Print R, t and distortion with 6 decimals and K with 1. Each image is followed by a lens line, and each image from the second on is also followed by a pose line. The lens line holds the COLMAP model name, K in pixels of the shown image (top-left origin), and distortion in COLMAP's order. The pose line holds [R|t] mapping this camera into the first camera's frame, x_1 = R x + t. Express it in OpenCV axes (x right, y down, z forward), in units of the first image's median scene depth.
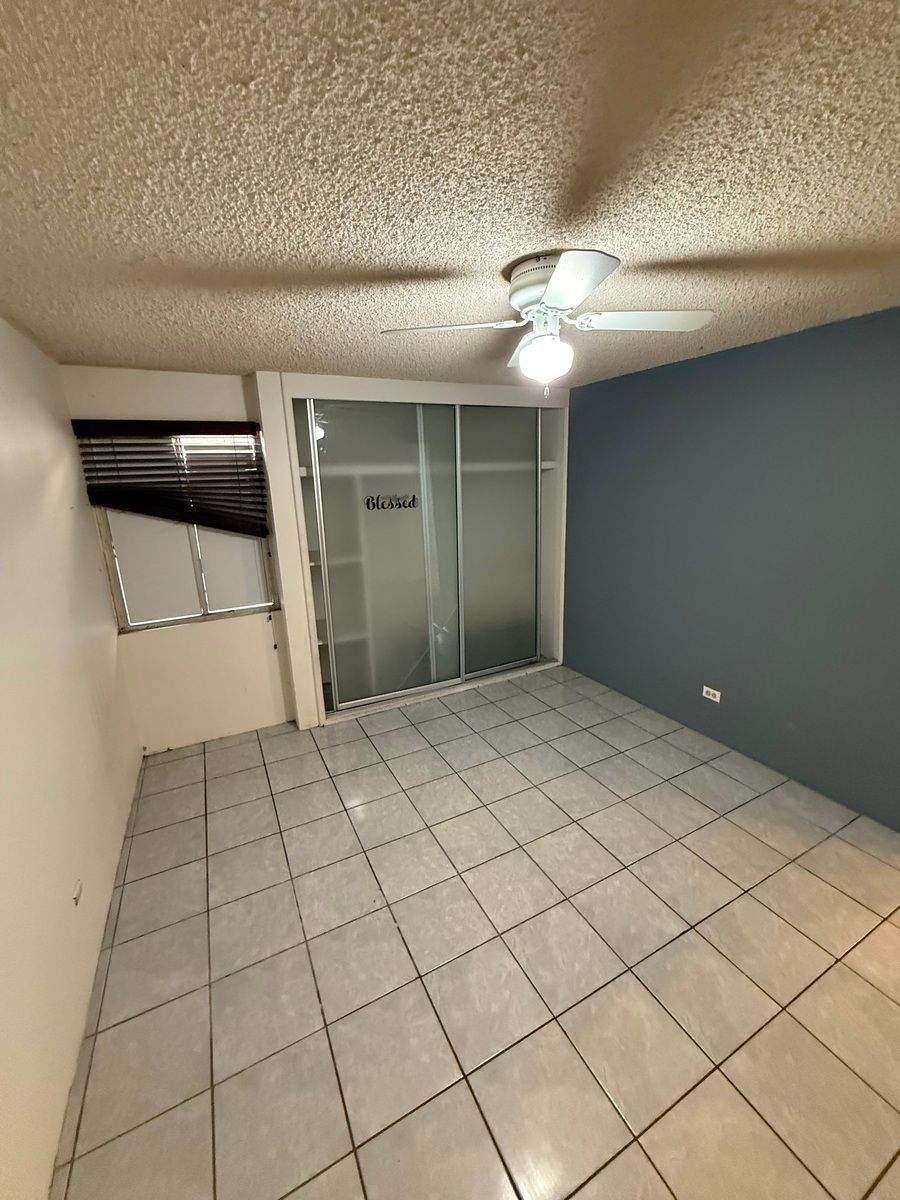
lens RADIAL K [[477.6, 0, 451.4], [0, 477.6, 595.3], [0, 0, 1]] dist [-0.001781, 0.000275]
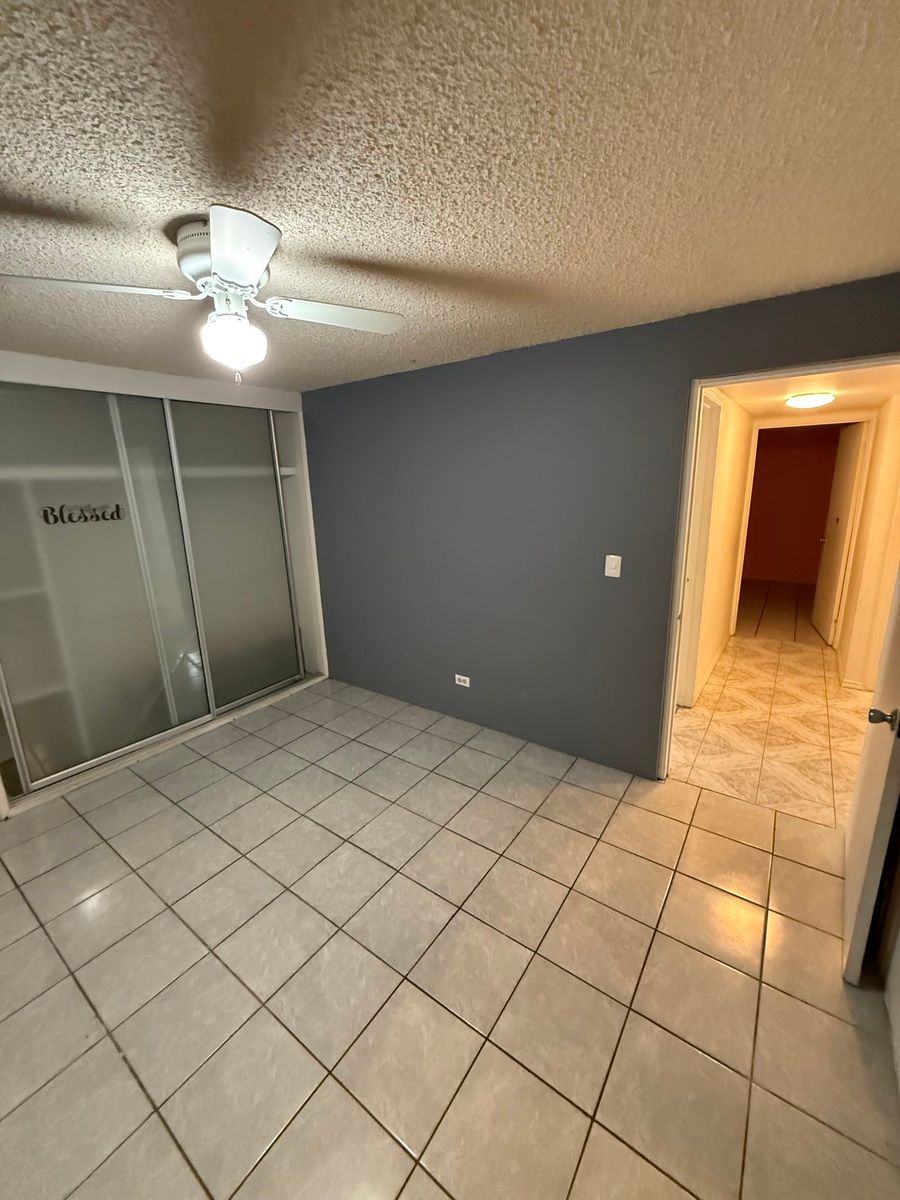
lens RADIAL K [[477.6, 0, 451.4], [0, 477.6, 595.3], [0, 0, 1]] dist [-0.001781, 0.000275]
pose [[0.890054, -0.102280, 0.444232, 0.075074], [0.112870, 0.993606, 0.002624, 0.010277], [-0.441660, 0.047805, 0.895908, 0.033070]]
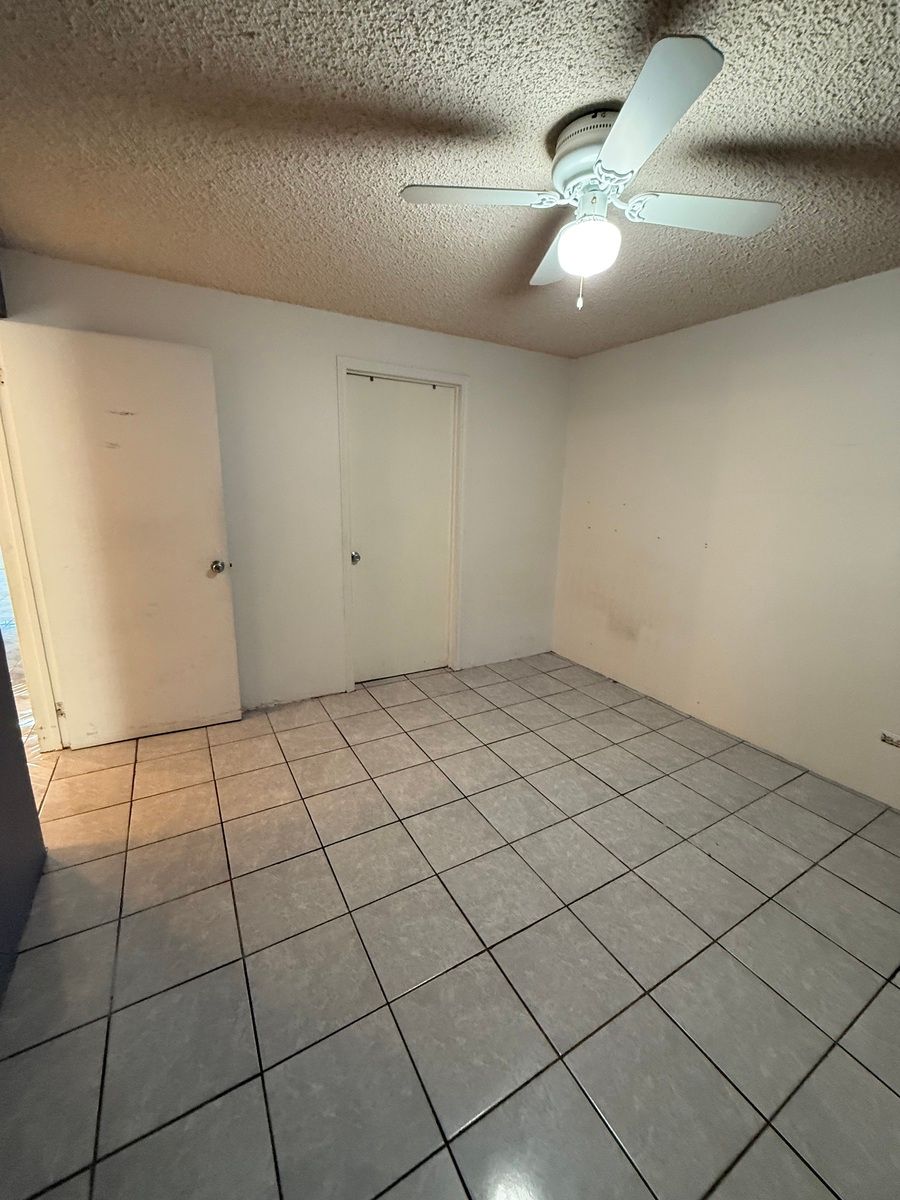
lens RADIAL K [[477.6, 0, 451.4], [0, 477.6, 595.3], [0, 0, 1]] dist [-0.001781, 0.000275]
pose [[-0.998628, 0.018045, -0.049156, 0.335403], [-0.006638, 0.887545, 0.460674, -0.223076], [0.051941, 0.460368, -0.886207, 1.367945]]
